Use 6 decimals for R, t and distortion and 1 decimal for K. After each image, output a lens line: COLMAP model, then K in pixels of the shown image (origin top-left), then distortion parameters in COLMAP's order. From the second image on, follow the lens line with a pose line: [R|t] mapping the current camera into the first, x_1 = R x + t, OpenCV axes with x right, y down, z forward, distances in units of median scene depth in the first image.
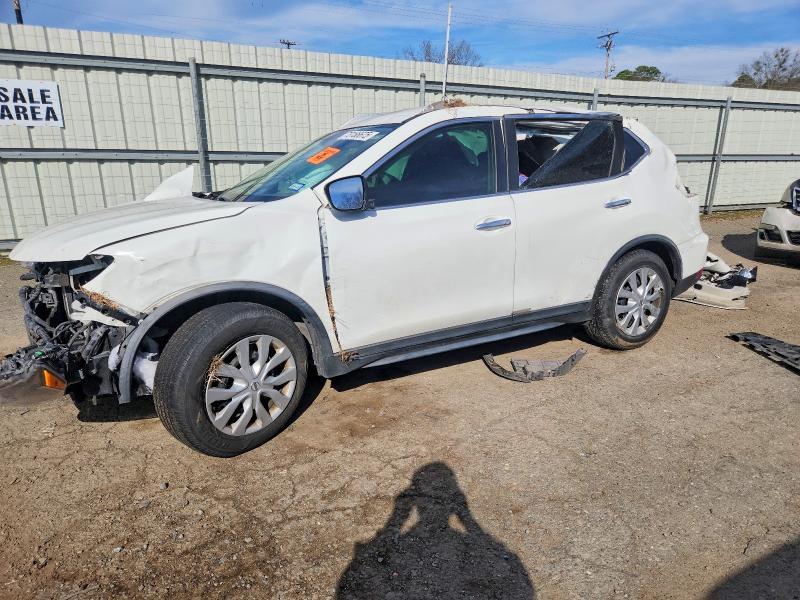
lens RADIAL K [[504.5, 0, 400.0], [0, 504.5, 300.0], [0, 0, 1]] dist [0.004729, 0.001368]
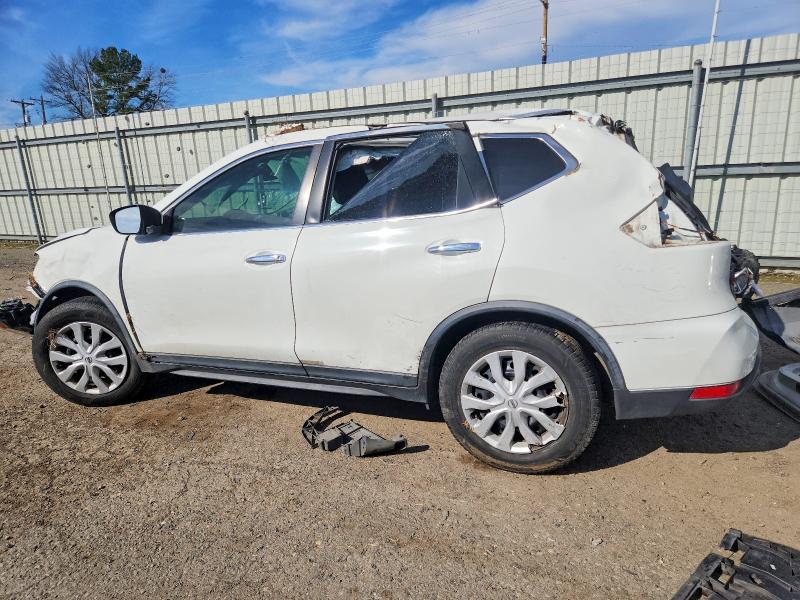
lens RADIAL K [[504.5, 0, 400.0], [0, 504.5, 300.0], [0, 0, 1]] dist [0.004729, 0.001368]
pose [[0.652348, 0.144000, -0.744114, 0.932167], [-0.164943, 0.985227, 0.046059, -0.143072], [0.739754, 0.092690, 0.666463, 0.509027]]
